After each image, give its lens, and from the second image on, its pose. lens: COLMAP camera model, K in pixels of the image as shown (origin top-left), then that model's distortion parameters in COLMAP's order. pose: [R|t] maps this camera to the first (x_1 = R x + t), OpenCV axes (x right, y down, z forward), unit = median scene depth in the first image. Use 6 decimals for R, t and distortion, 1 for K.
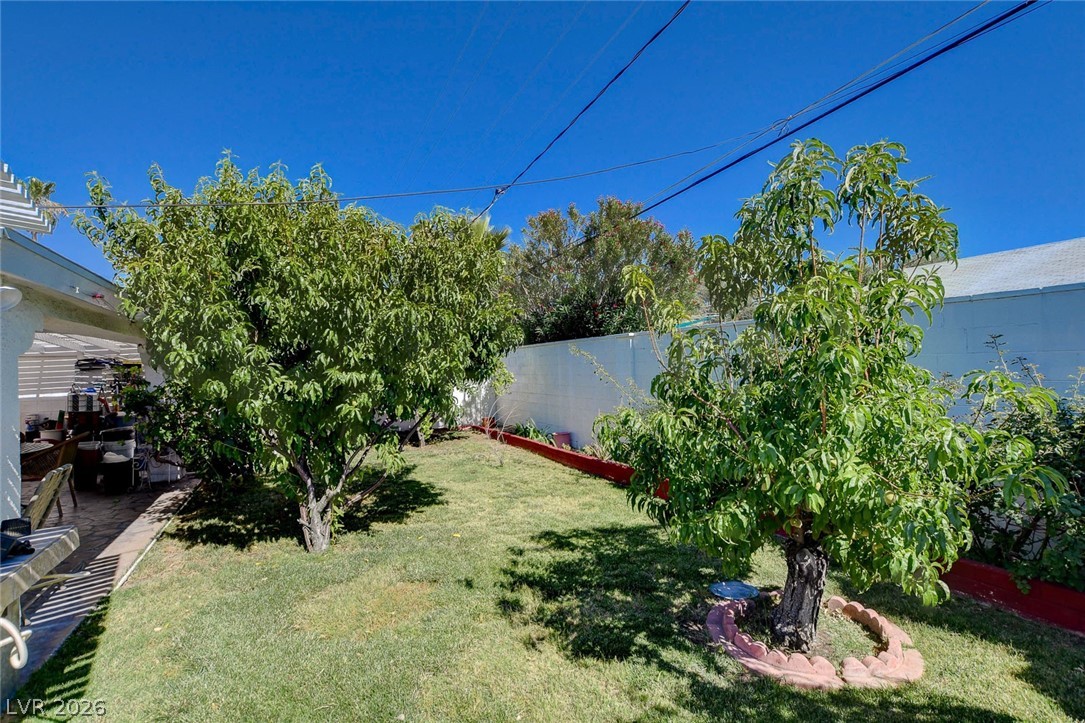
lens RADIAL K [[510.1, 0, 542.7], [0, 510.1, 360.8], [0, 0, 1]] dist [-0.012668, 0.002464]
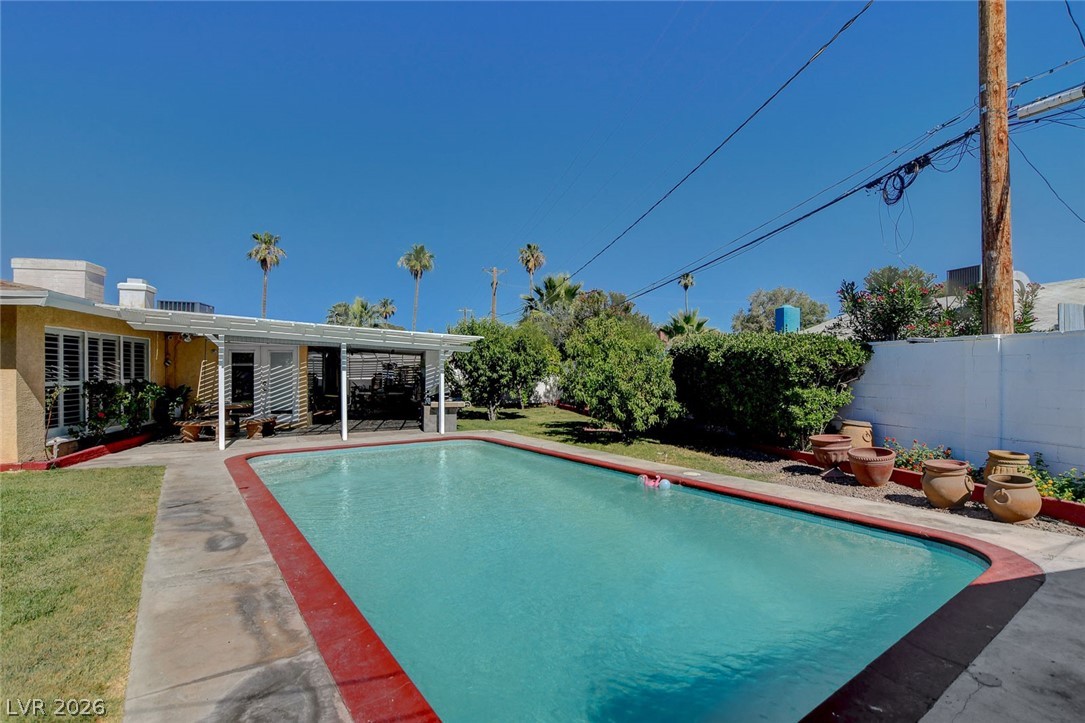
lens RADIAL K [[510.1, 0, 547.4], [0, 510.1, 365.3], [0, 0, 1]] dist [-0.012668, 0.002464]
pose [[0.980844, 0.023518, -0.193370, 0.740515], [-0.023579, 0.999720, 0.001987, -0.044424], [0.193363, 0.002611, 0.981124, -2.896767]]
